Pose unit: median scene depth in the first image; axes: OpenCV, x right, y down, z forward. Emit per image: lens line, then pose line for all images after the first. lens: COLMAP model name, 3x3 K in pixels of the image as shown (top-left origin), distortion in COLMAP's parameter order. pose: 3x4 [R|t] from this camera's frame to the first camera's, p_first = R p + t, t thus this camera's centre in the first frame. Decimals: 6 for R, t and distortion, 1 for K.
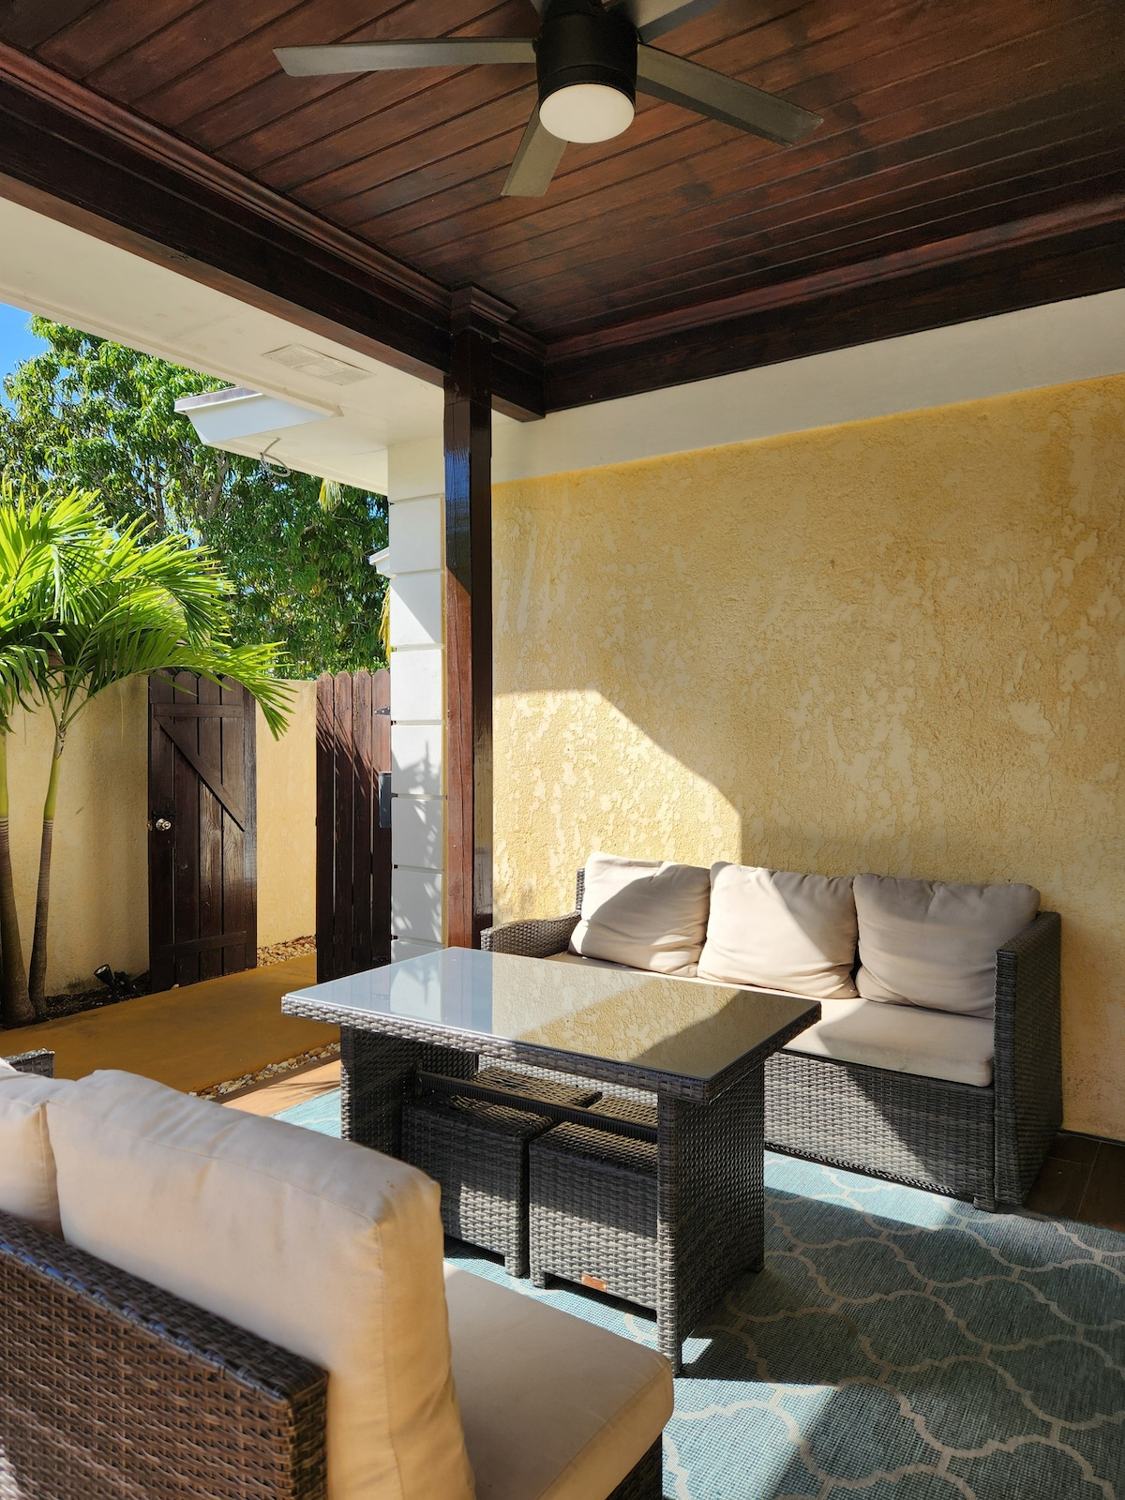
lens RADIAL K [[1014.5, 0, 562.3], [0, 1014.5, 752.7], [0, 0, 1]] dist [0.006639, -0.000360]
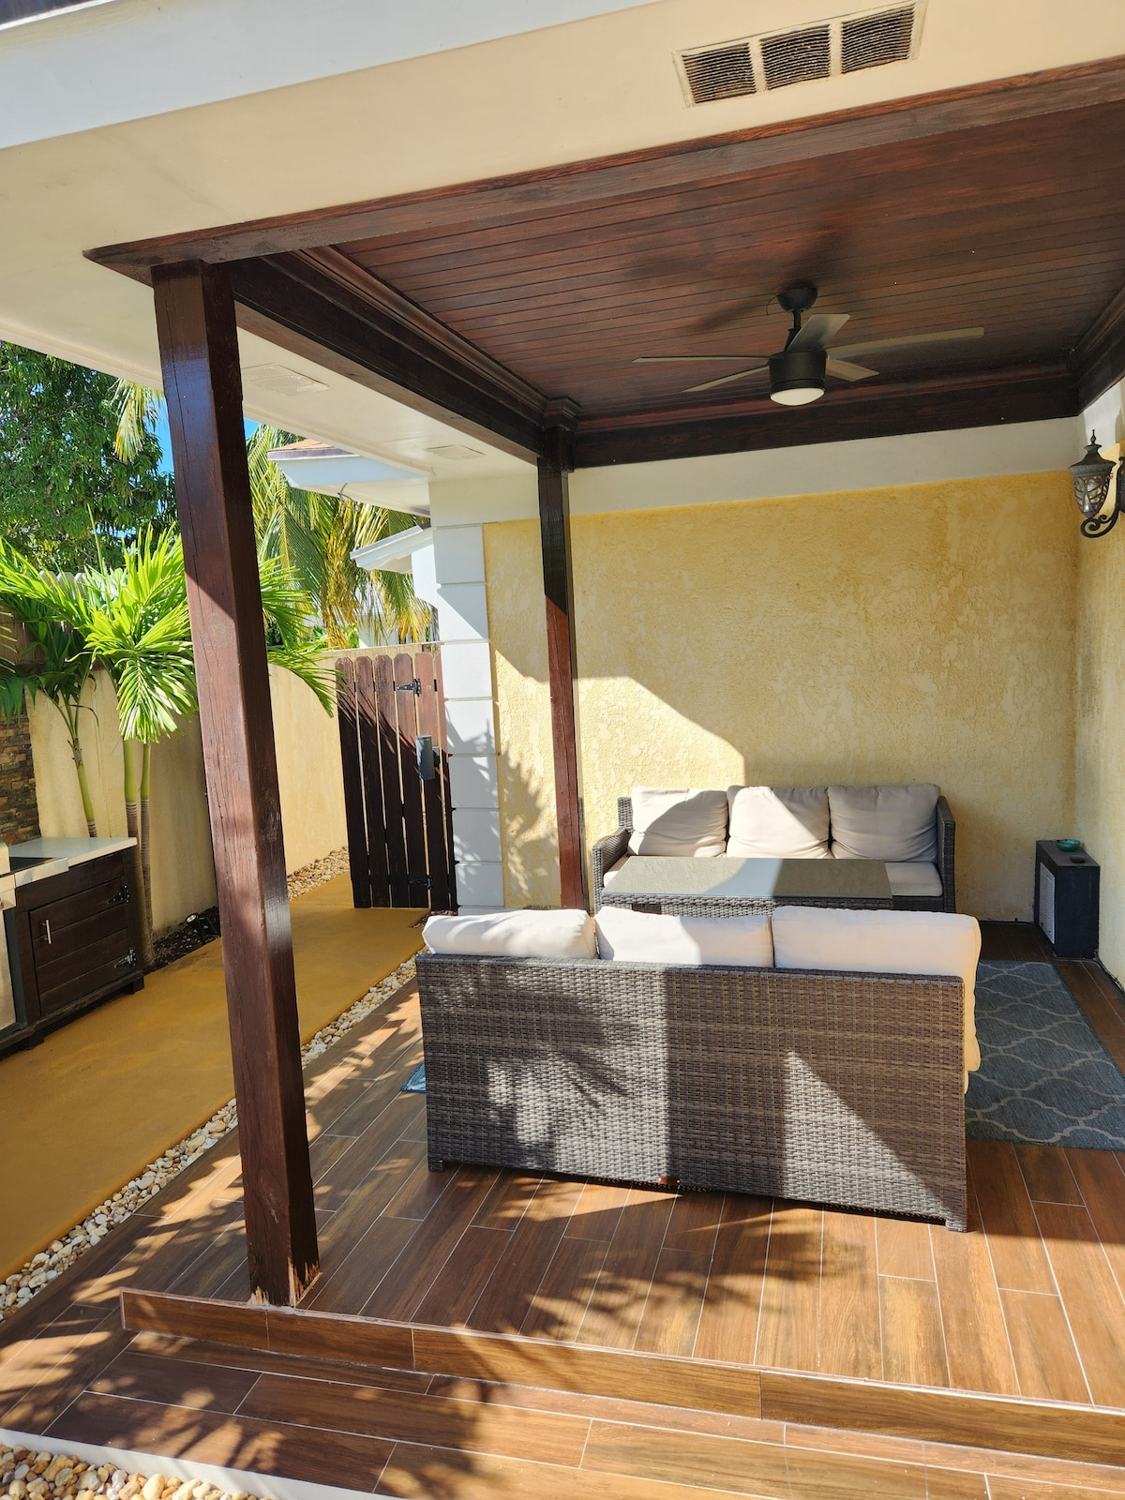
lens RADIAL K [[1014.5, 0, 562.9], [0, 1014.5, 745.6], [0, 0, 1]] dist [0.006639, -0.000360]
pose [[0.949206, -0.088803, 0.301865, -0.550760], [0.061302, 0.993157, 0.099405, -0.119627], [-0.308627, -0.075850, 0.948154, -0.360260]]
